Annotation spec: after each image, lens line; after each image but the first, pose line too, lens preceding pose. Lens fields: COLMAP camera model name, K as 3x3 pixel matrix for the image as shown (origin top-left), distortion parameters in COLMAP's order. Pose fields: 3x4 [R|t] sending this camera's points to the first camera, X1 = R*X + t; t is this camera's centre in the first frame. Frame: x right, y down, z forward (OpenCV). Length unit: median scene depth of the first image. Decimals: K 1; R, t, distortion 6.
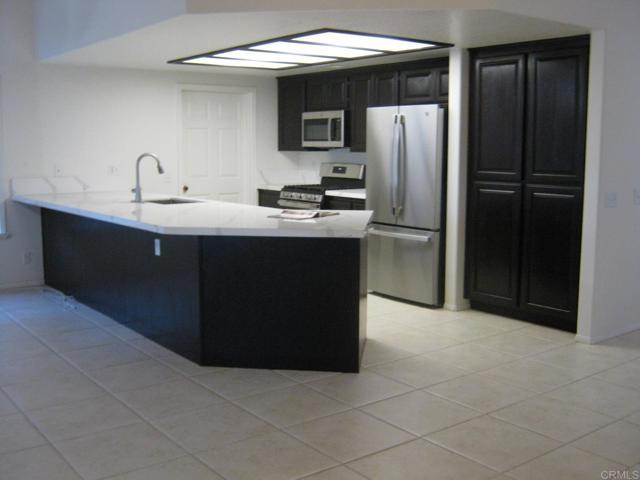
lens RADIAL K [[722.9, 0, 320.5], [0, 722.9, 243.8], [0, 0, 1]] dist [-0.066608, 0.000000]
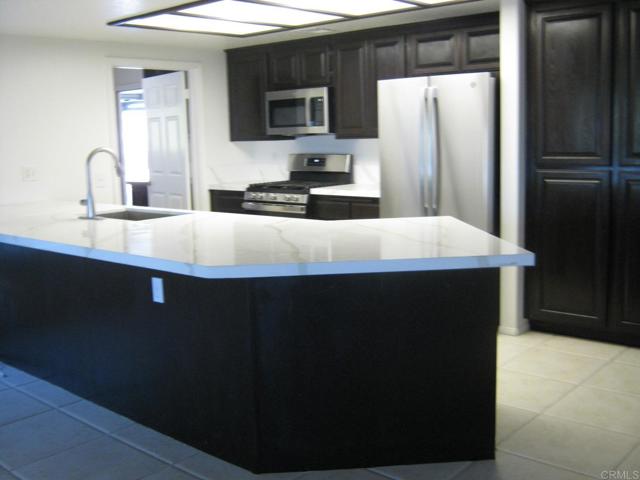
lens RADIAL K [[722.9, 0, 319.7], [0, 722.9, 233.7], [0, 0, 1]] dist [-0.066608, 0.000000]
pose [[0.980766, -0.056654, 0.186783, -0.145811], [0.056672, 0.998379, 0.005246, -0.030215], [-0.186778, 0.005440, 0.982387, 0.238131]]
